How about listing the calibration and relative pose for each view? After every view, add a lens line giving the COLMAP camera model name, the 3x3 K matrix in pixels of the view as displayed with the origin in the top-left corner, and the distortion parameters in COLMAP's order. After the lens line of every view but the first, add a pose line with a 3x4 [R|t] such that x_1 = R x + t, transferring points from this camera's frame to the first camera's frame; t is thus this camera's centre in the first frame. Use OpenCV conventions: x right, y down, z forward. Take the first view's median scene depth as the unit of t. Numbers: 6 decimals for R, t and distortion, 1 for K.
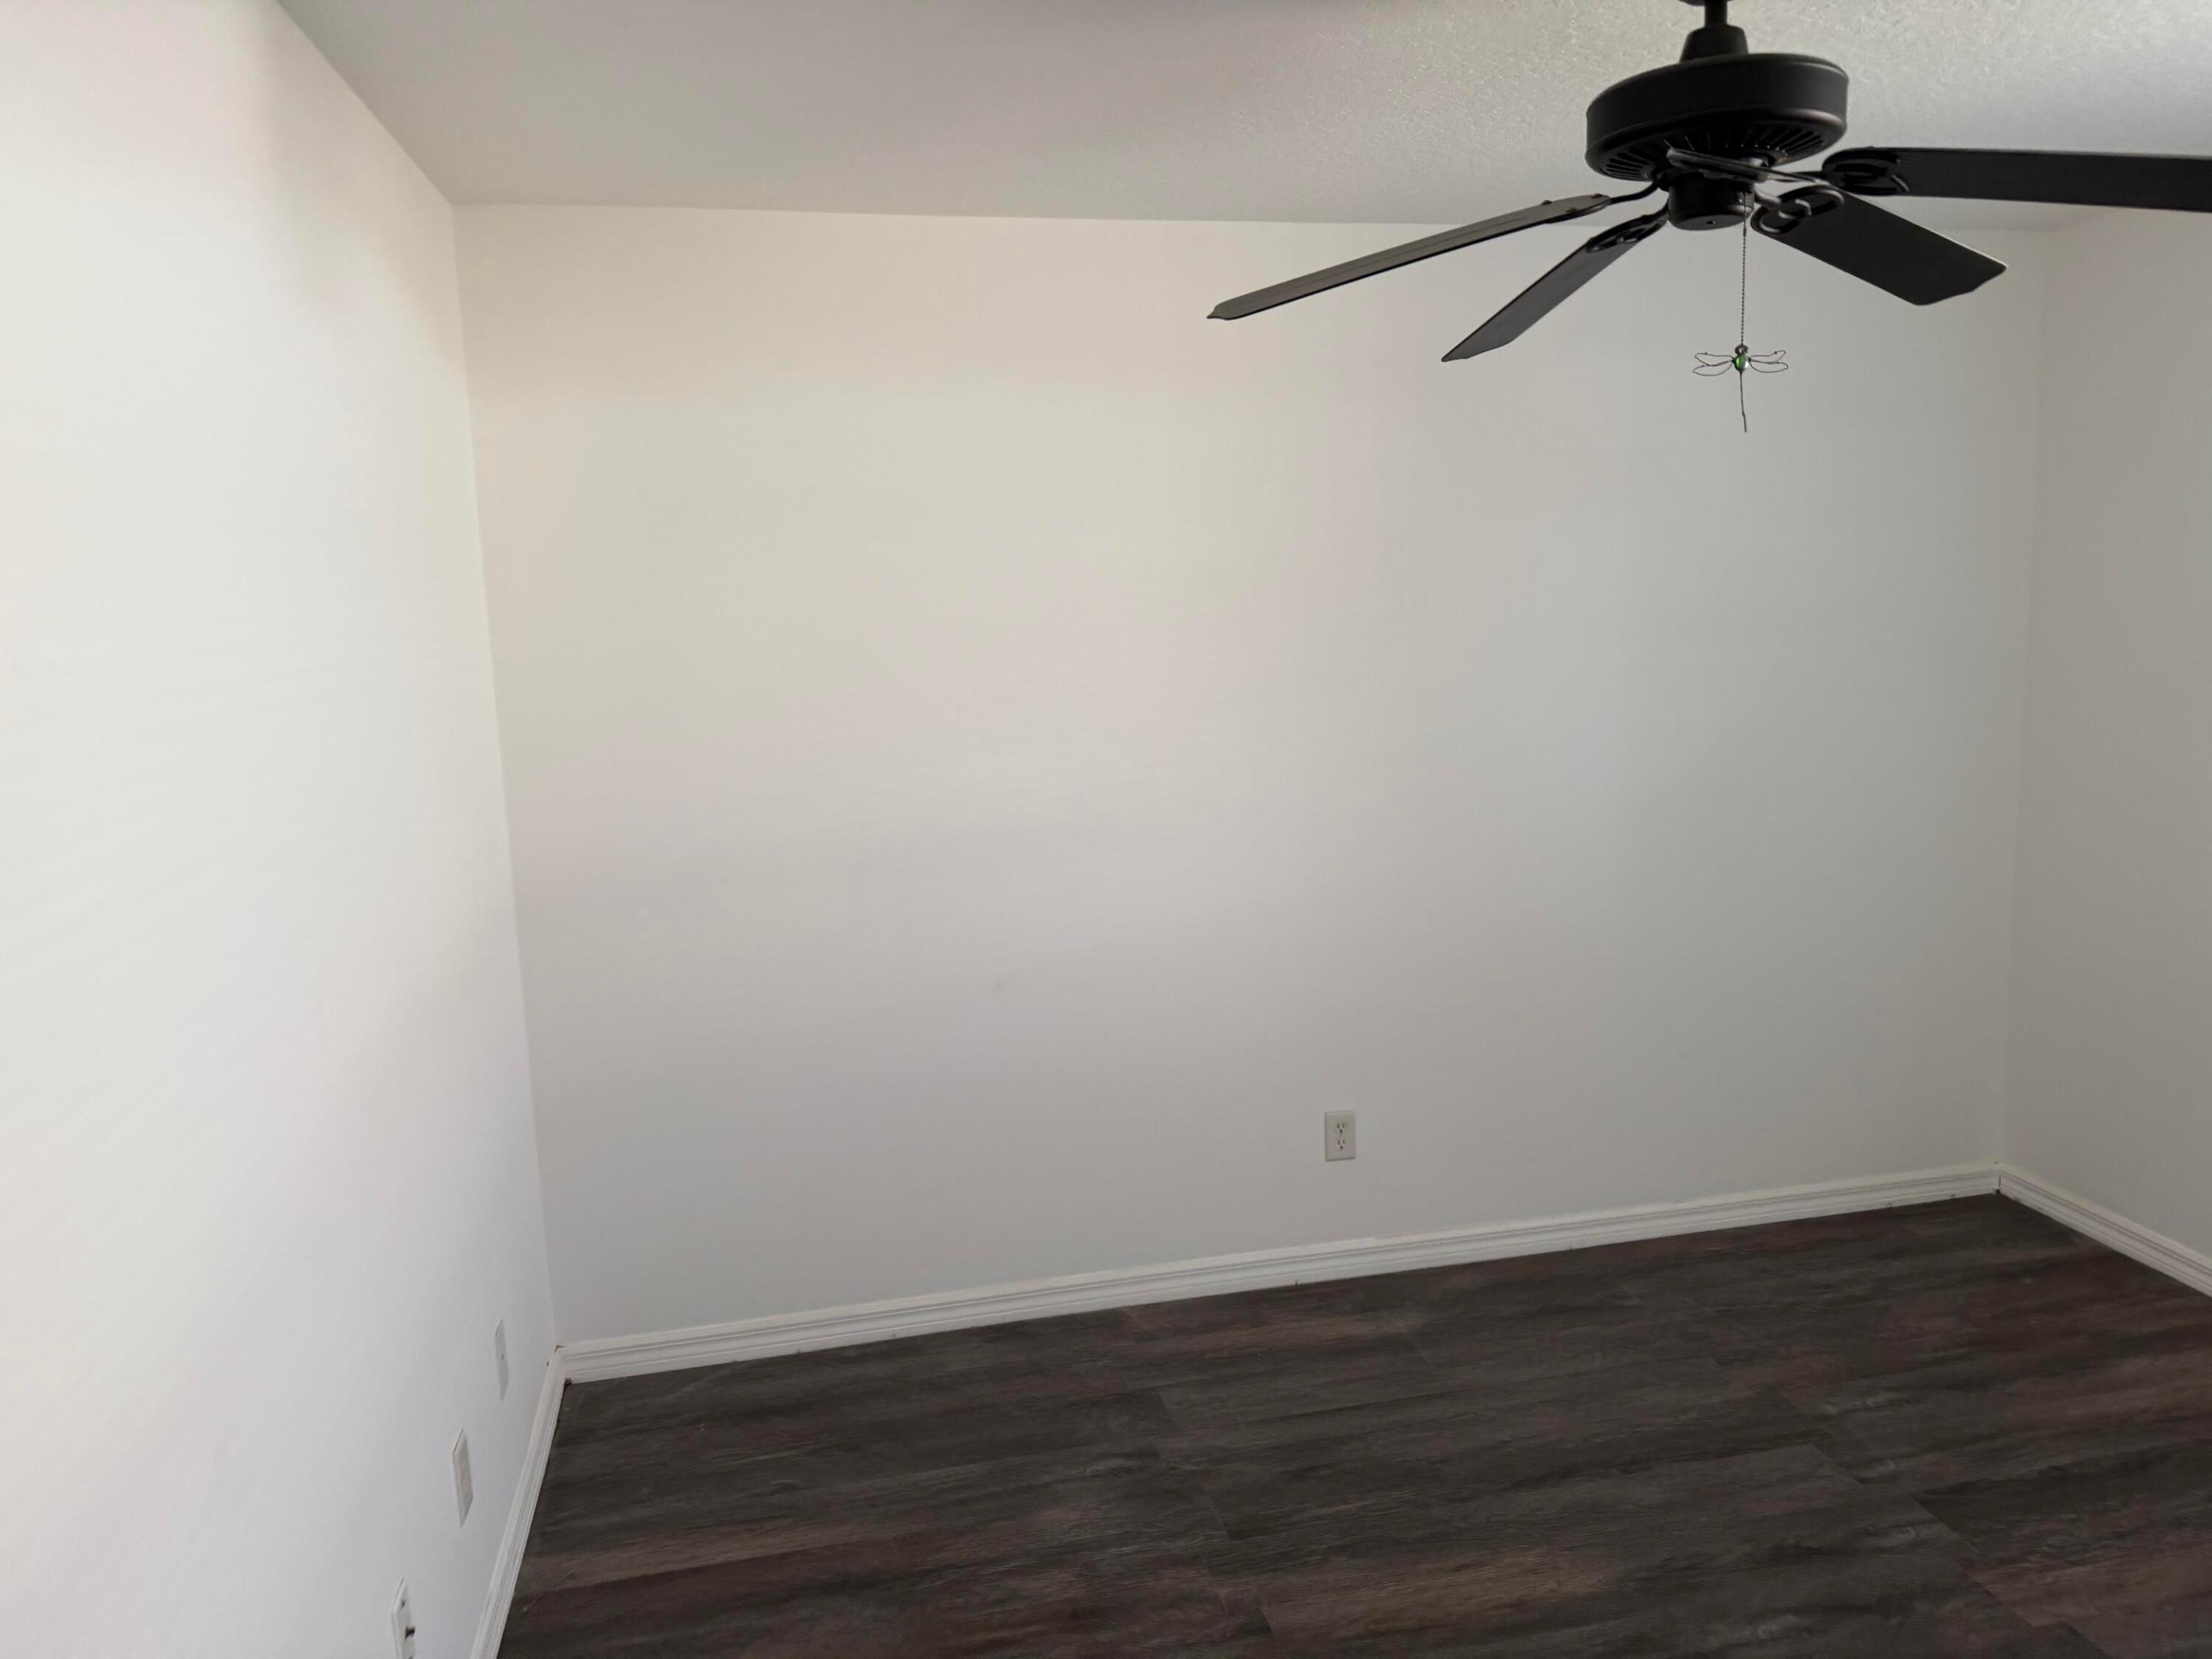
lens RADIAL K [[1557.3, 0, 1096.1], [0, 1557.3, 833.7], [0, 0, 1]] dist [0.044282, -0.058326]
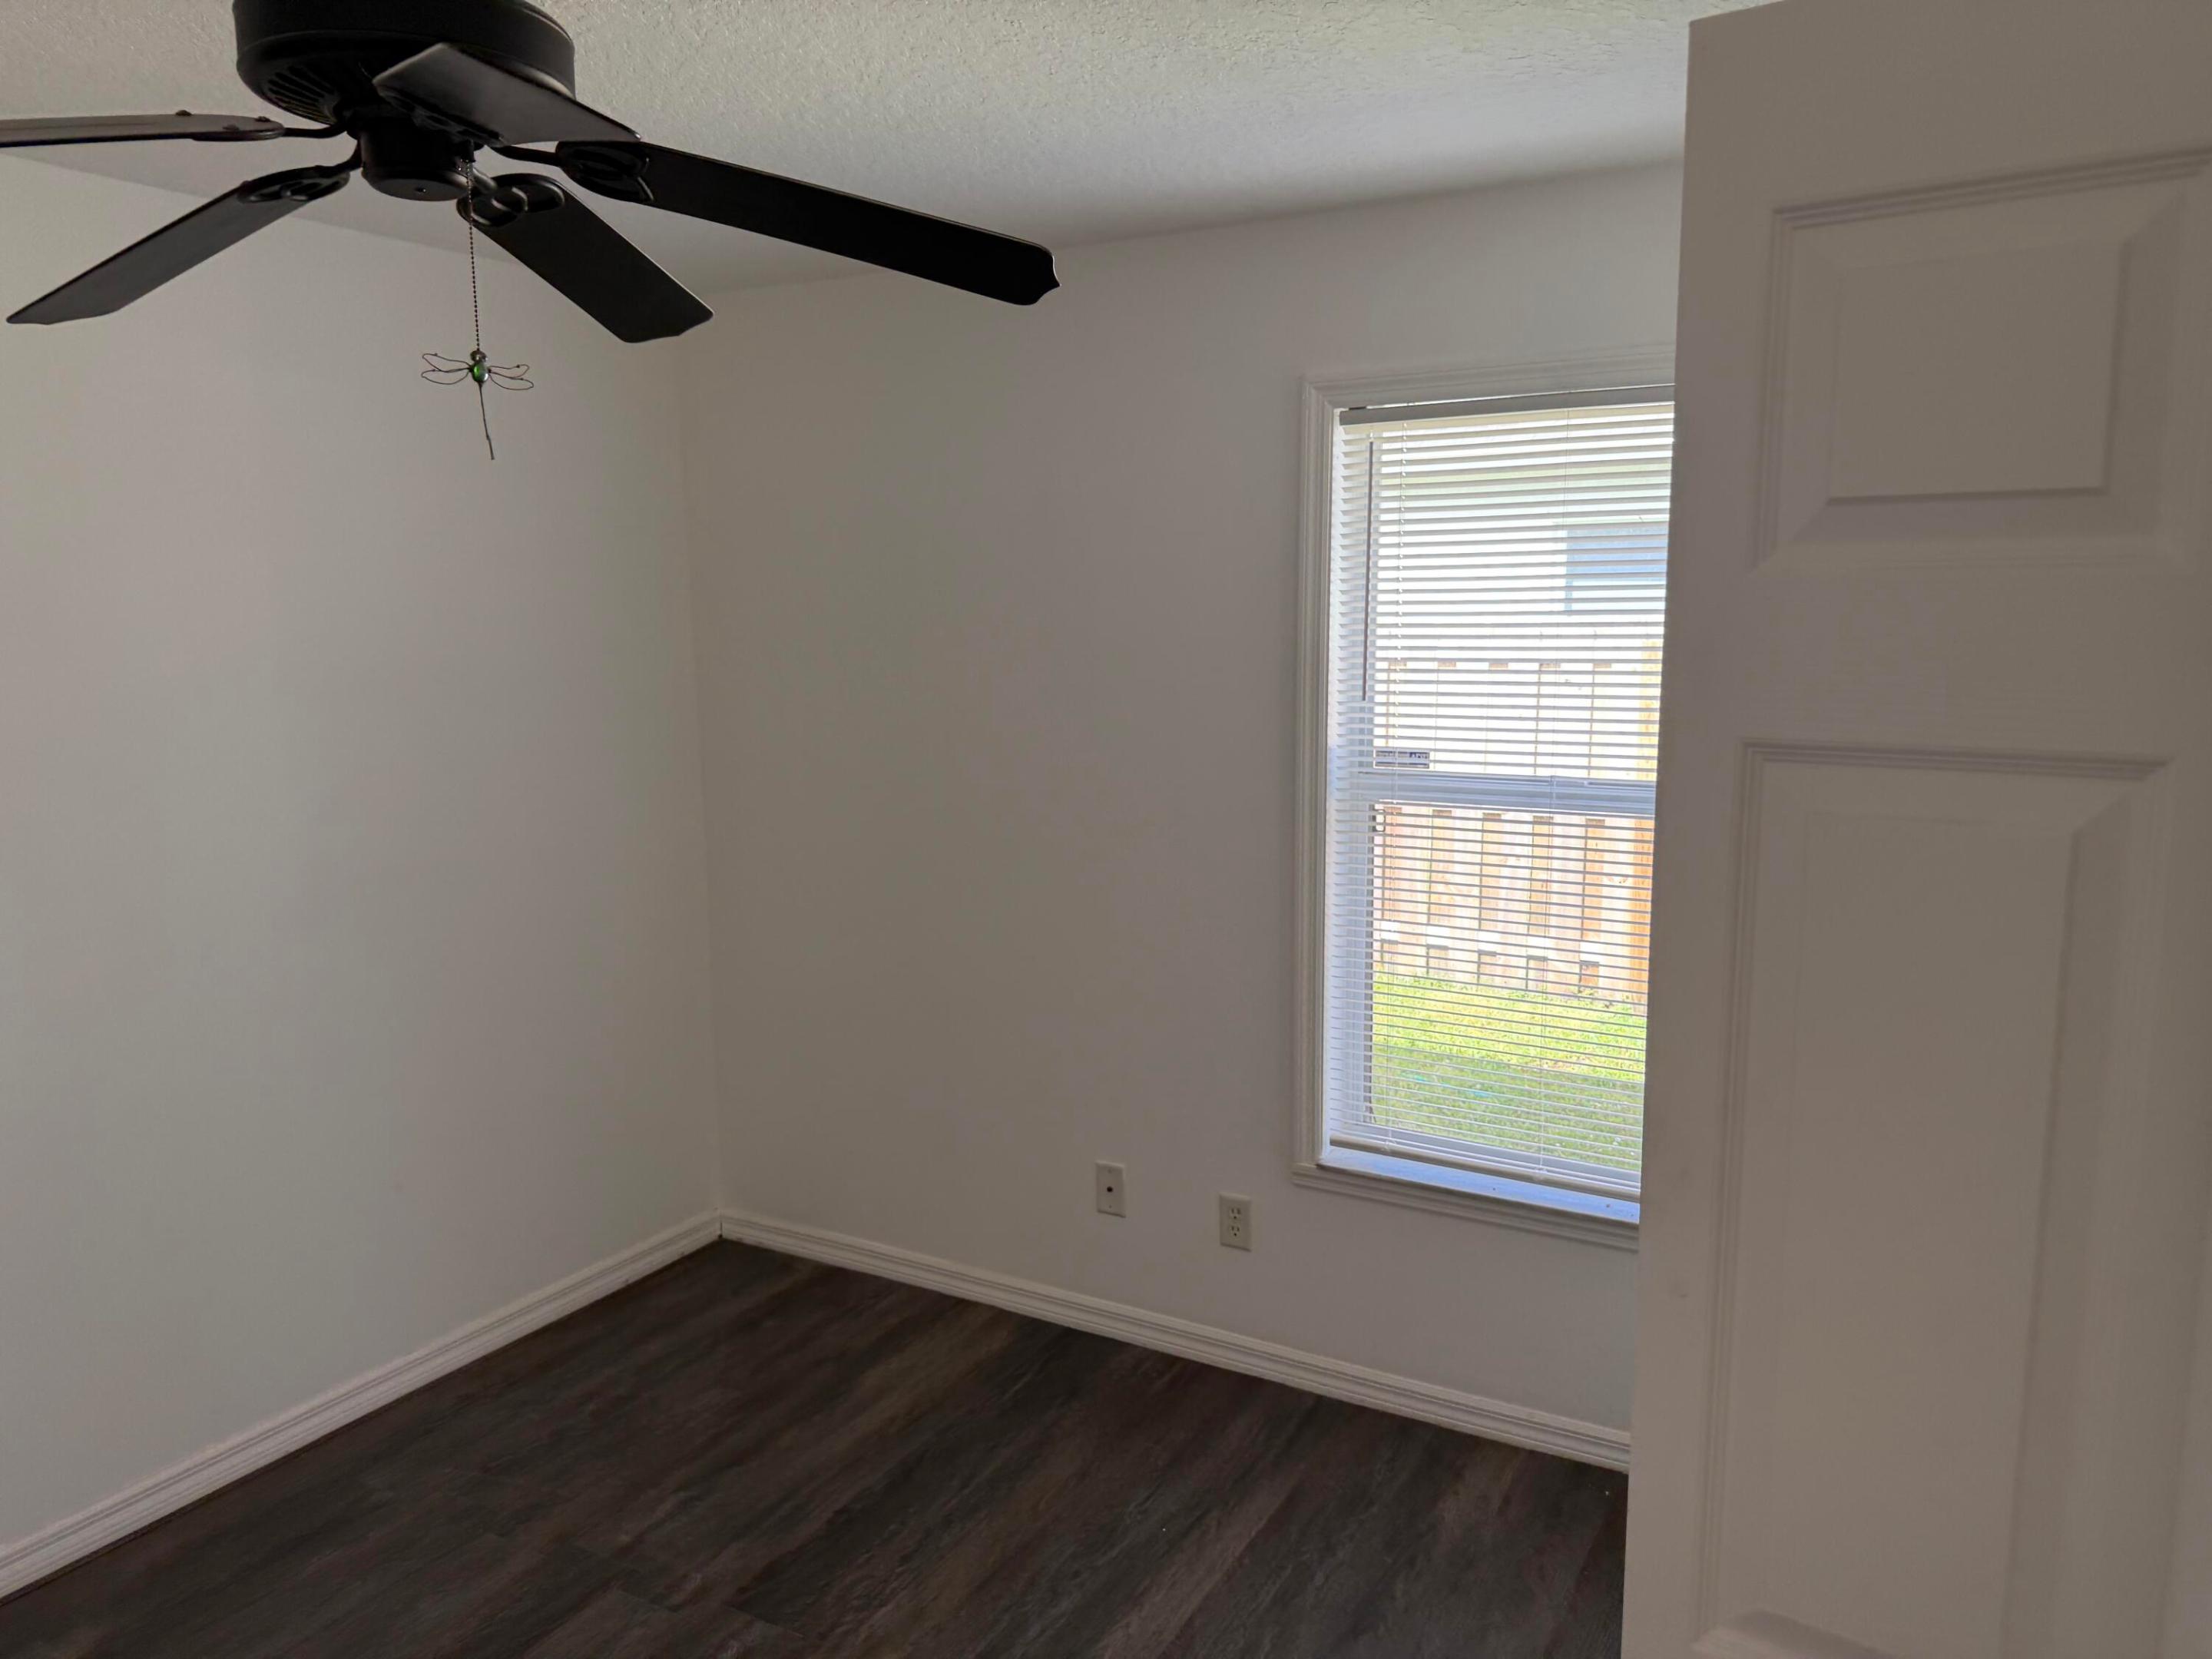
lens RADIAL K [[1557.3, 0, 1092.3], [0, 1557.3, 836.5], [0, 0, 1]] dist [0.044282, -0.058326]
pose [[0.661334, -0.084222, 0.745348, -0.000653], [0.105922, 0.994205, 0.018360, -0.031840], [-0.742575, 0.066807, 0.666422, 0.173981]]
